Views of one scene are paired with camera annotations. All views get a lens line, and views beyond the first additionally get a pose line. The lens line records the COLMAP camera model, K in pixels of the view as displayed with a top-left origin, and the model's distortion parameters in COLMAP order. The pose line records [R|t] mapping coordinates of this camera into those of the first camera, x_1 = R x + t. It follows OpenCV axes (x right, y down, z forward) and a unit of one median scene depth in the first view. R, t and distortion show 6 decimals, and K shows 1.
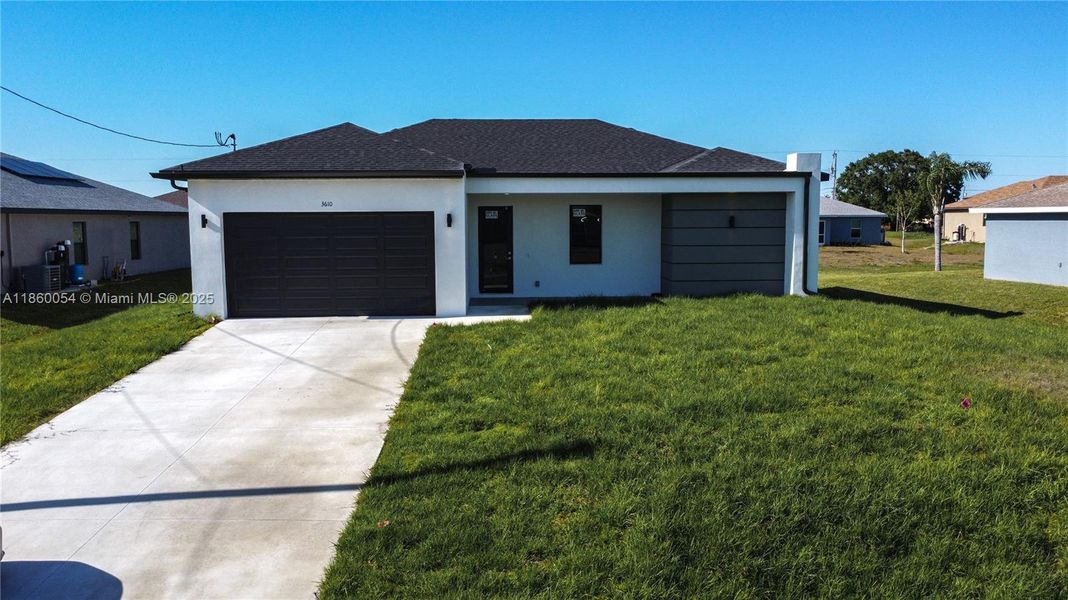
lens RADIAL K [[784.5, 0, 534.0], [0, 784.5, 300.0], [0, 0, 1]] dist [0.030897, -0.042518]
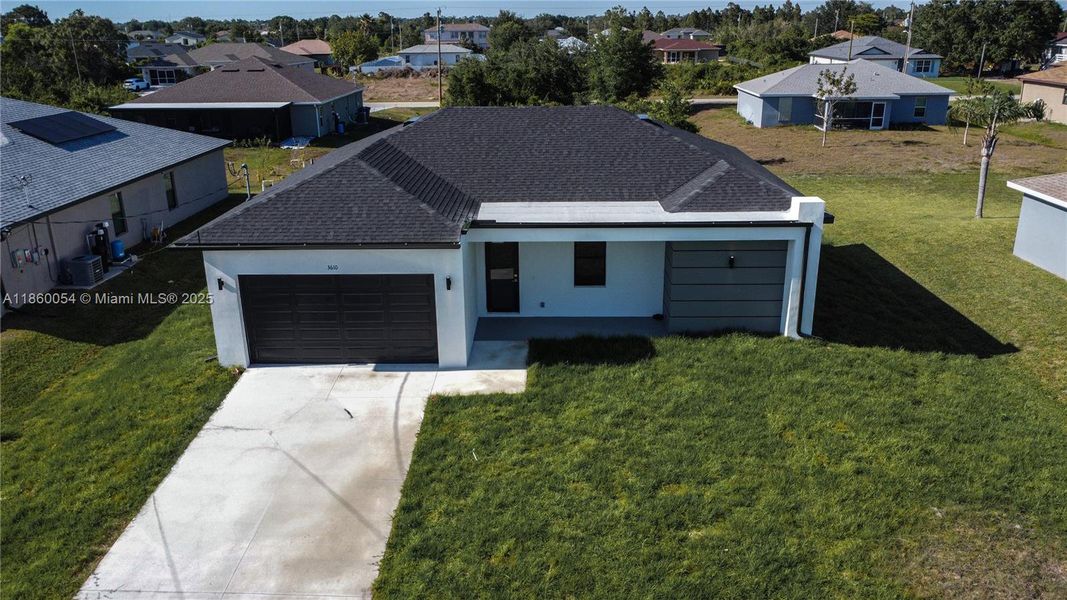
lens RADIAL K [[796.6, 0, 533.5], [0, 796.6, 300.0], [0, 0, 1]] dist [0.026444, -0.041511]
pose [[0.997428, 0.017493, -0.069507, 0.071243], [-0.001160, 0.973574, 0.228369, -0.290660], [0.071665, -0.227701, 0.971090, -0.023925]]
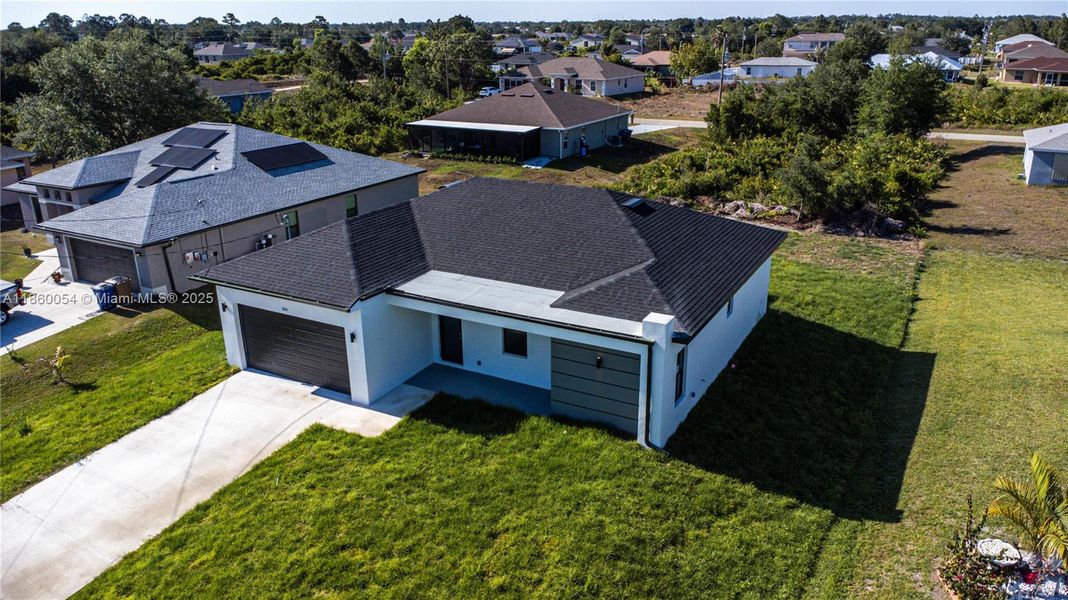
lens RADIAL K [[754.7, 0, 534.0], [0, 754.7, 300.0], [0, 0, 1]] dist [0.020741, -0.006756]
pose [[0.852412, 0.175966, -0.492372, 0.677262], [-0.050959, 0.965145, 0.256706, -0.447401], [0.520382, -0.193729, 0.831668, 0.117953]]
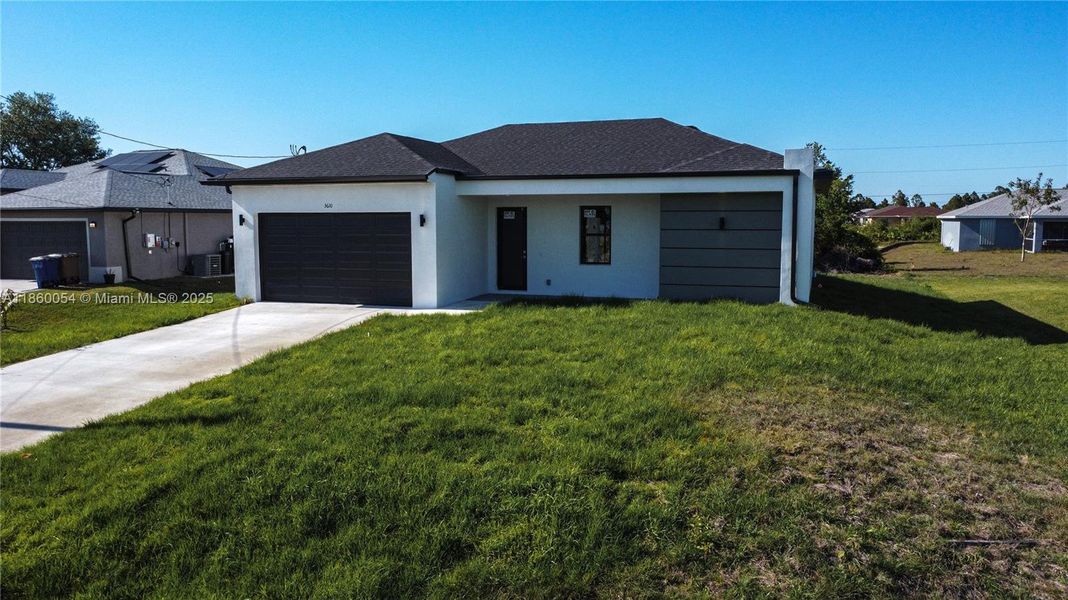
lens RADIAL K [[784.5, 0, 534.0], [0, 784.5, 300.0], [0, 0, 1]] dist [0.030897, -0.042518]
pose [[0.926028, 0.043812, -0.374903, 0.406926], [-0.043127, 0.999017, 0.010221, -0.007846], [0.374982, 0.006703, 0.927008, 0.041264]]
